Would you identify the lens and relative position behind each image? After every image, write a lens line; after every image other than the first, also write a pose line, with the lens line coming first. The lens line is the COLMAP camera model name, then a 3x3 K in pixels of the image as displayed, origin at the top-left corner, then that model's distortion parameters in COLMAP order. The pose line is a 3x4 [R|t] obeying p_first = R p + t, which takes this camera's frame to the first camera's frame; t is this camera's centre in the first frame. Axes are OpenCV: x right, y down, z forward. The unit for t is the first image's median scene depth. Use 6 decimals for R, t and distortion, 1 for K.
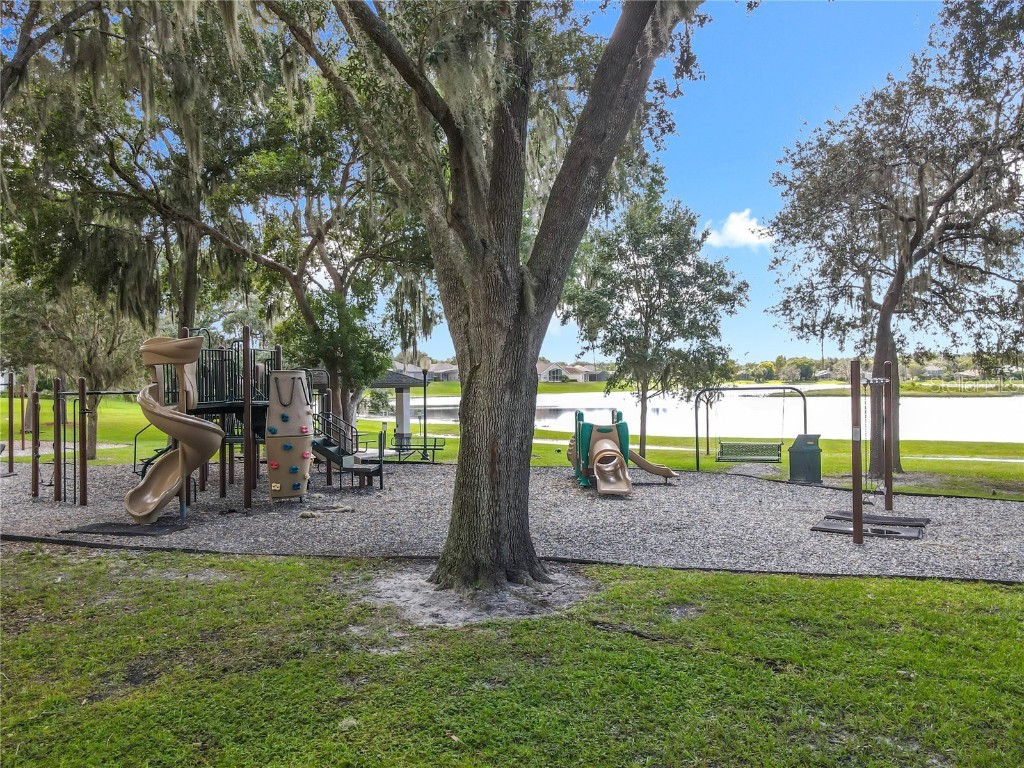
lens RADIAL K [[741.8, 0, 495.3], [0, 741.8, 384.1], [0, 0, 1]] dist [0.002565, 0.005192]
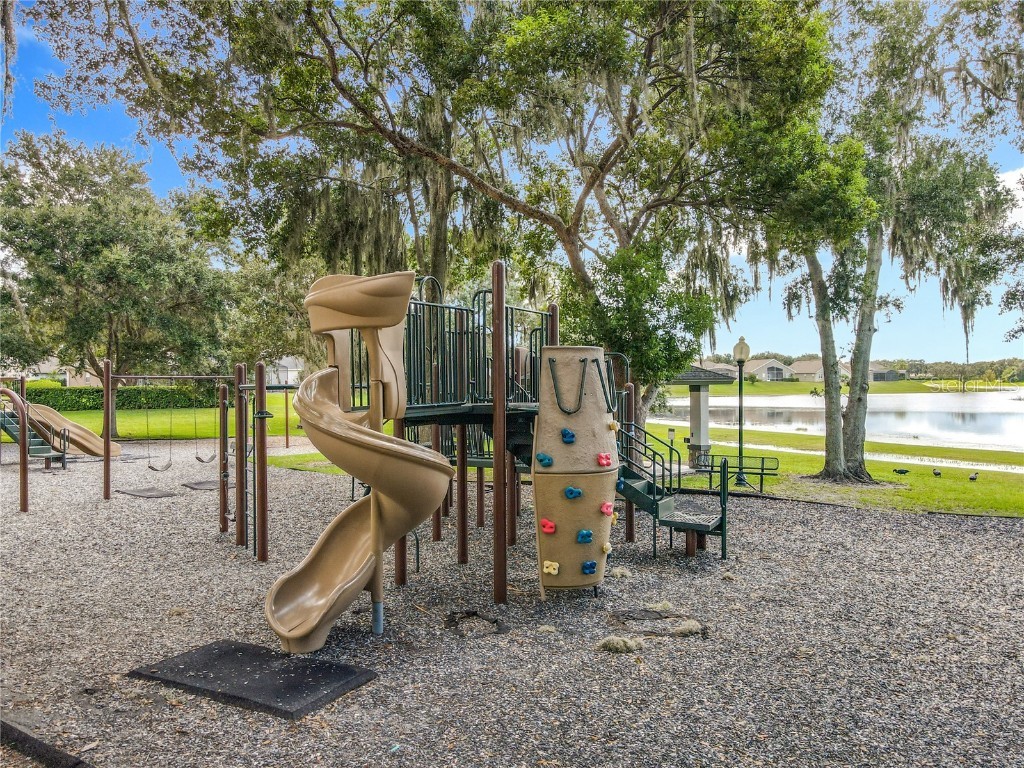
lens RADIAL K [[741.8, 0, 519.4], [0, 741.8, 384.5], [0, 0, 1]] dist [0.002565, 0.005192]
pose [[0.952693, 0.005008, -0.303892, -0.130986], [-0.004256, 0.999986, 0.003138, 0.006327], [0.303903, -0.001696, 0.952701, 0.409406]]
